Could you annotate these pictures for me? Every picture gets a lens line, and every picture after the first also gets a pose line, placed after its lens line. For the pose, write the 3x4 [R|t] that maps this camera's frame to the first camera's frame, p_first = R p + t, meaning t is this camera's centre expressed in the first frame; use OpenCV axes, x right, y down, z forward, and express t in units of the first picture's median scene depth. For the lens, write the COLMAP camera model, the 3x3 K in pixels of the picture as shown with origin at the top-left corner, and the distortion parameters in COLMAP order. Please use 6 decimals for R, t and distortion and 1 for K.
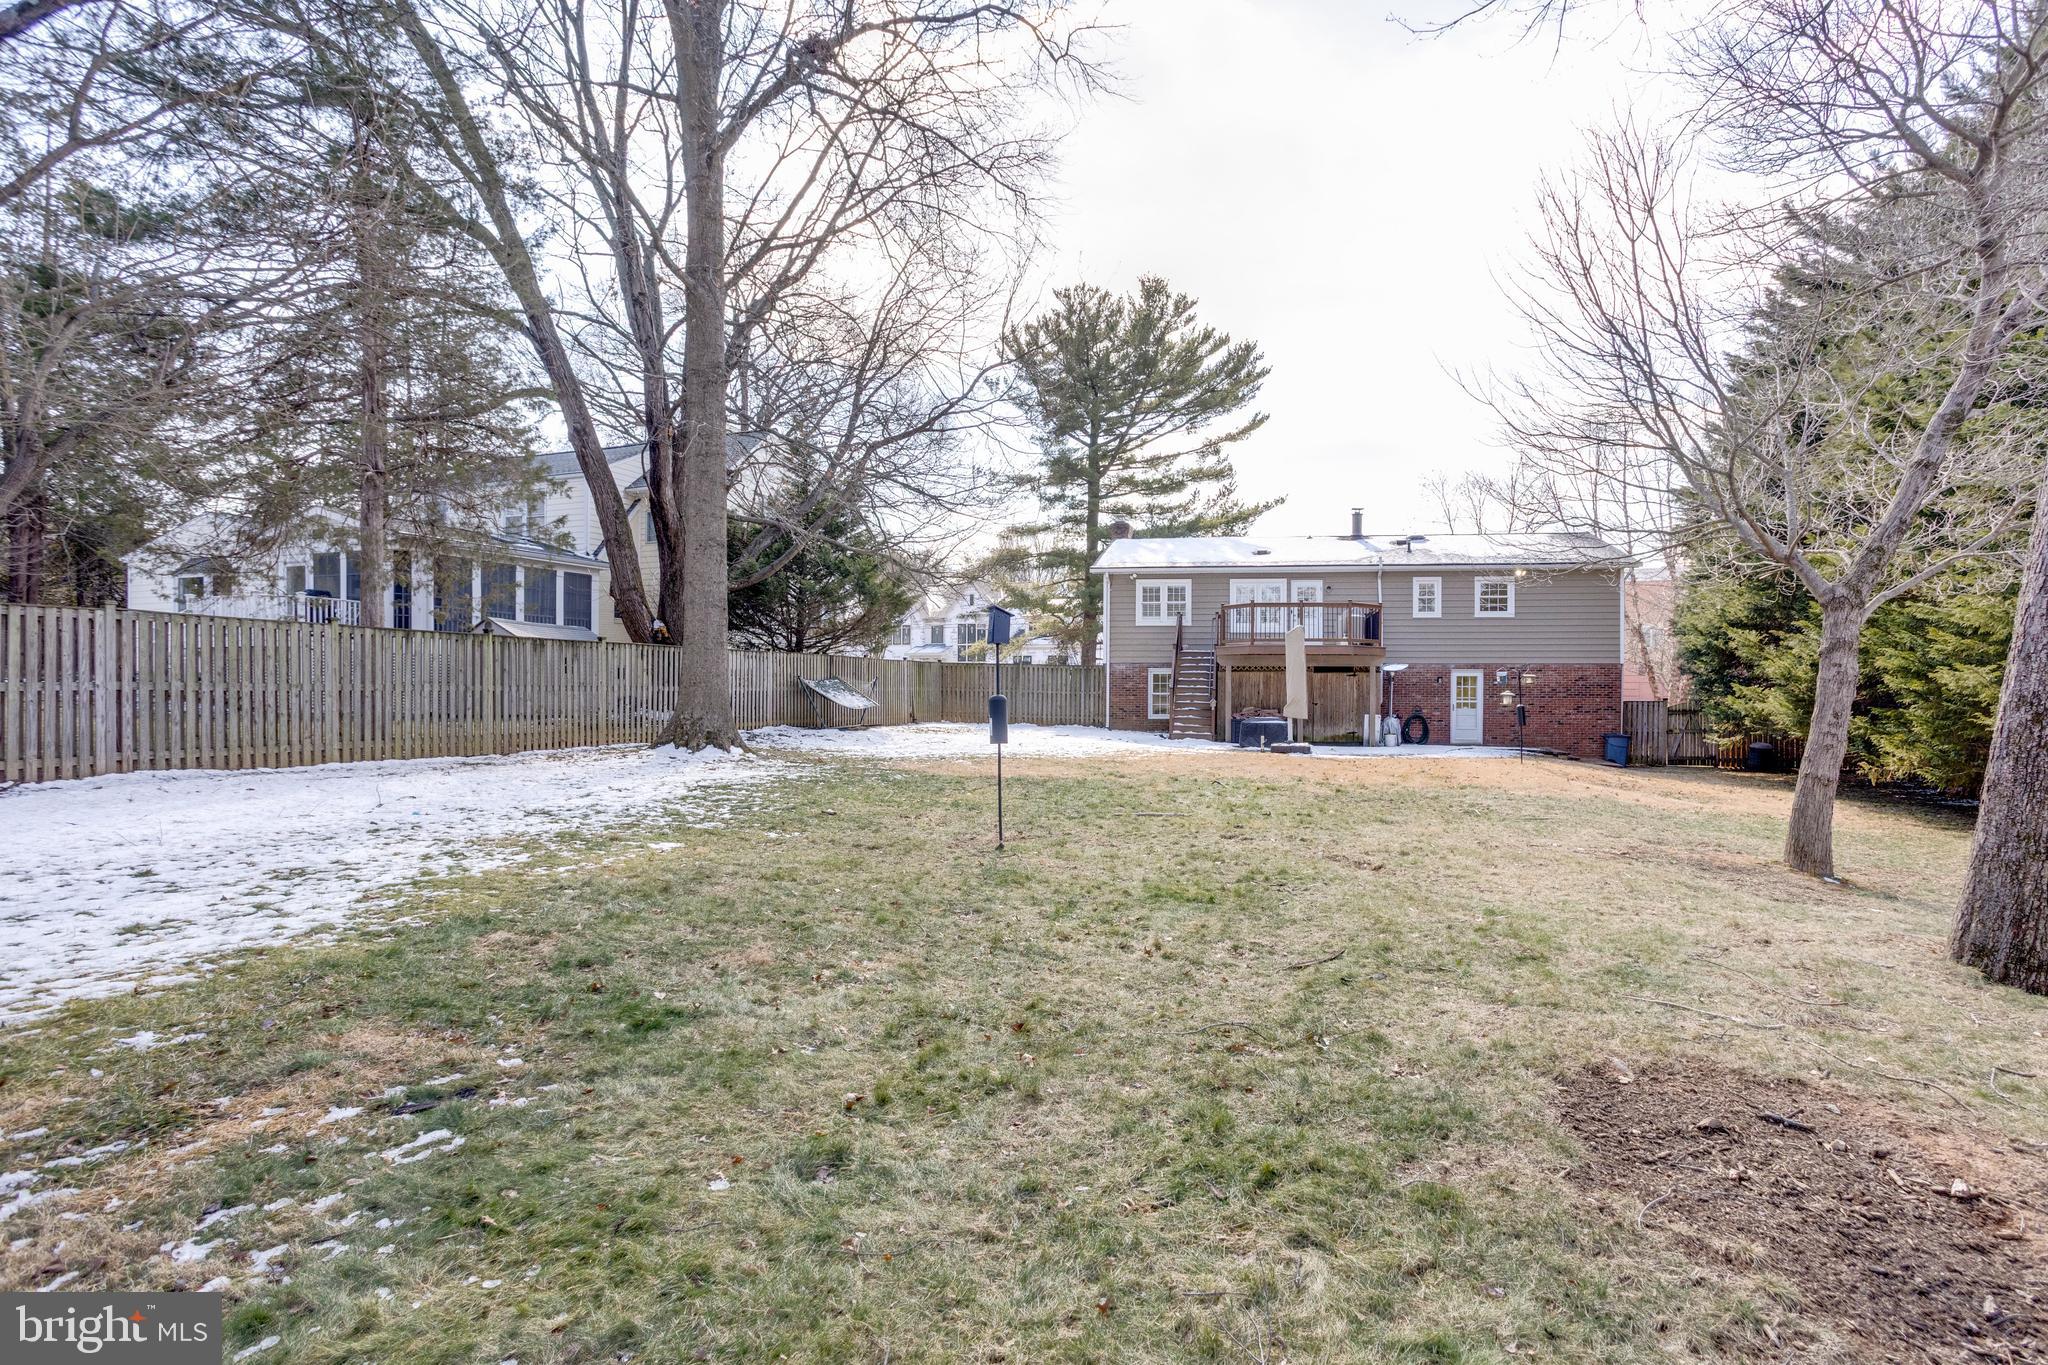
lens RADIAL K [[1030.0, 0, 1067.0], [0, 1030.0, 682.5], [0, 0, 1]] dist [-0.037397, 0.000093]
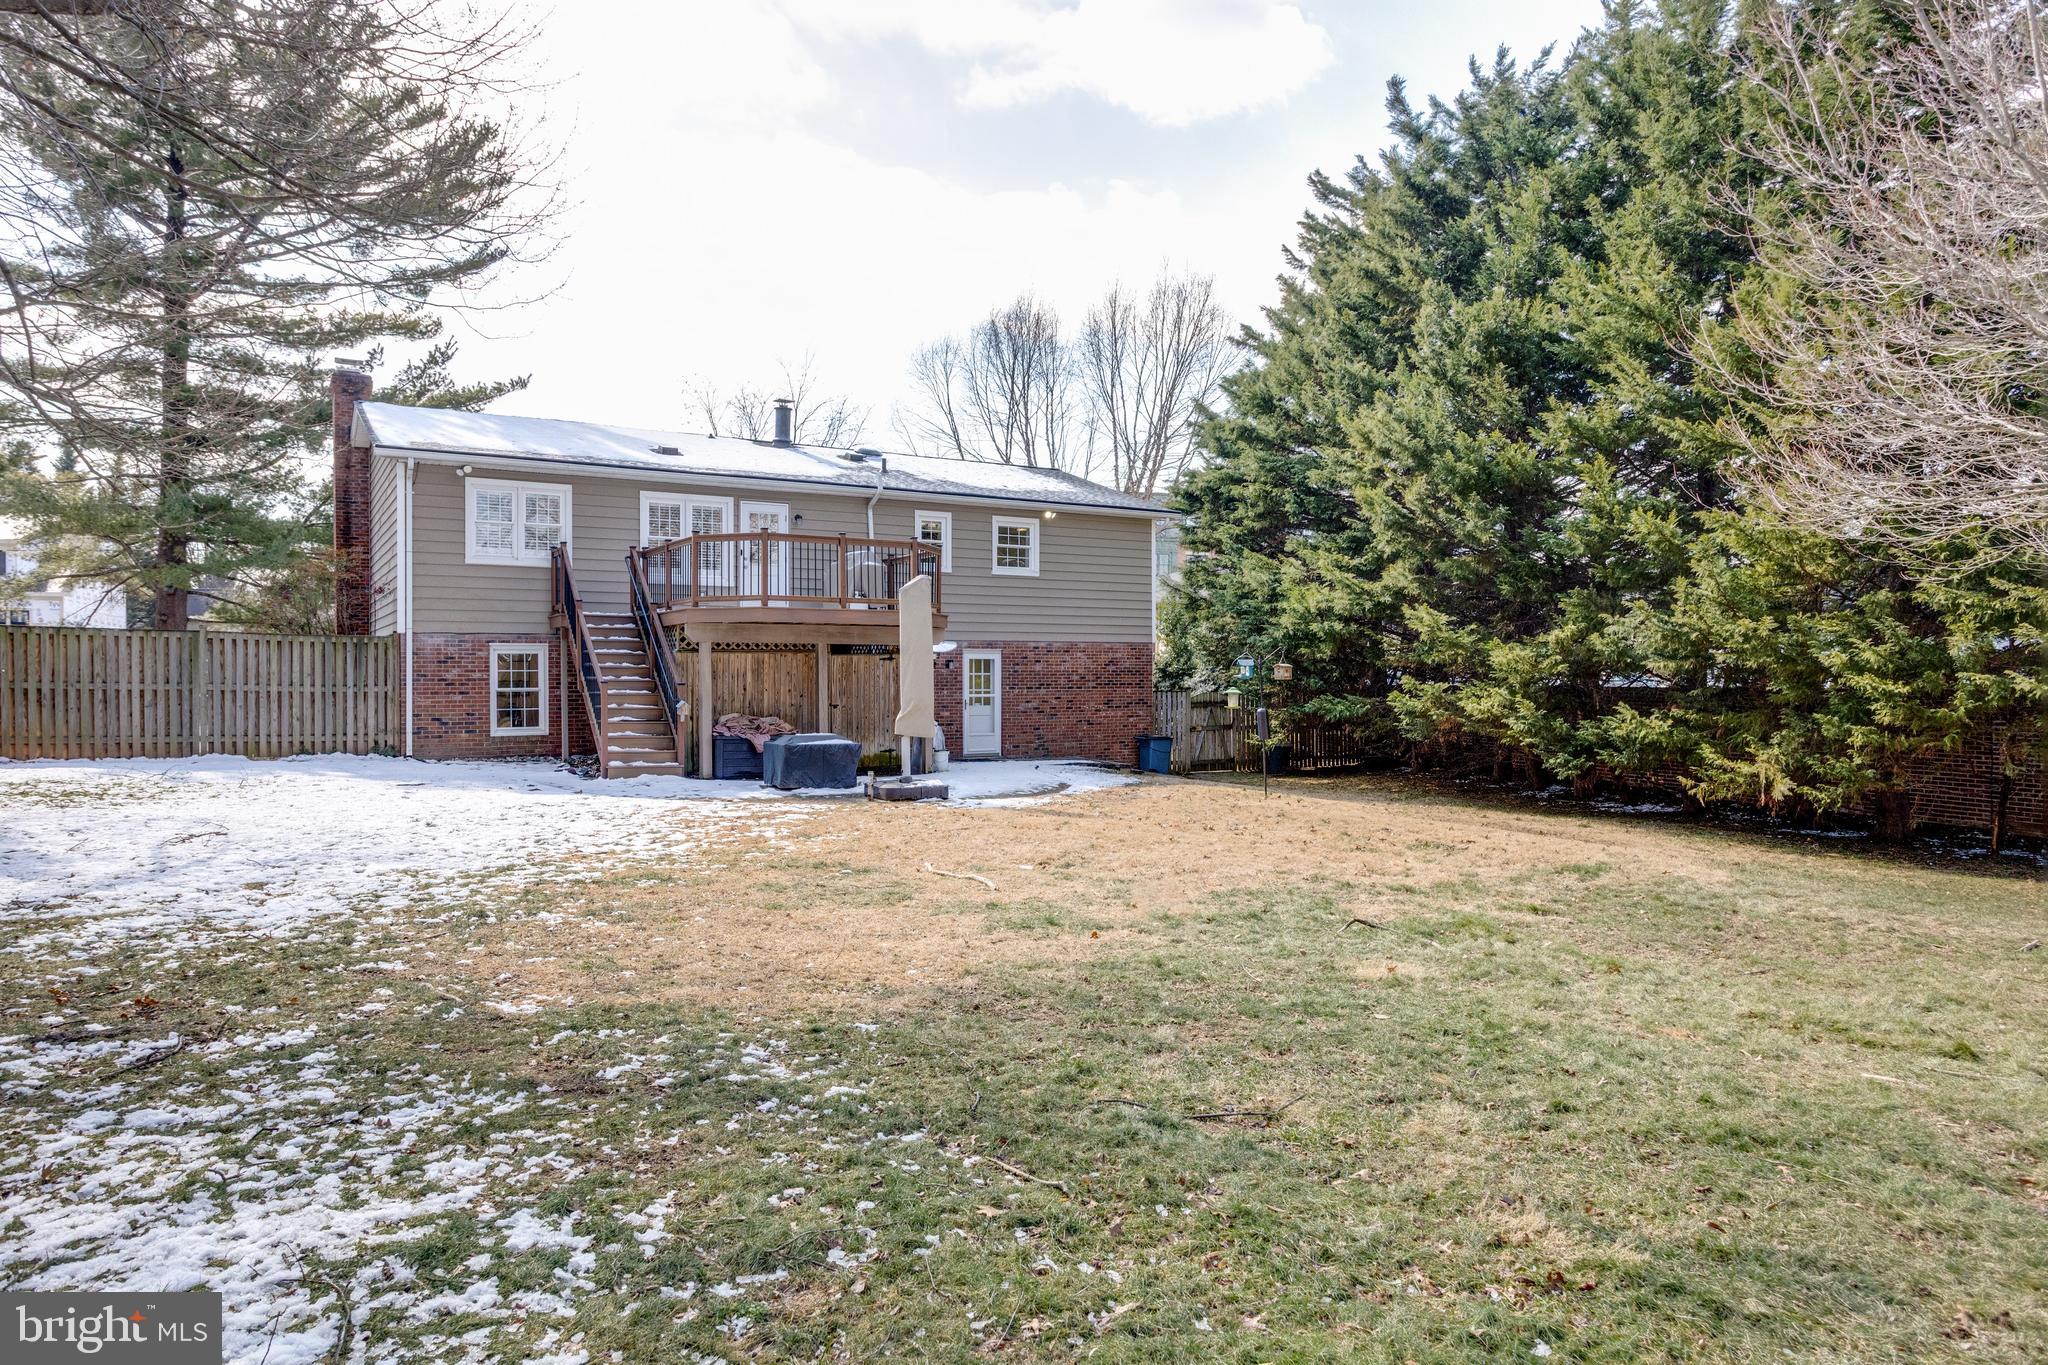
lens RADIAL K [[1298.3, 0, 1024.2], [0, 1298.3, 656.6], [0, 0, 1]] dist [-0.000248, 0.001479]
pose [[0.764609, 0.001977, 0.644491, -0.145594], [-0.002567, 0.999997, -0.000022, -0.007384], [-0.644489, -0.001638, 0.764612, 0.297474]]
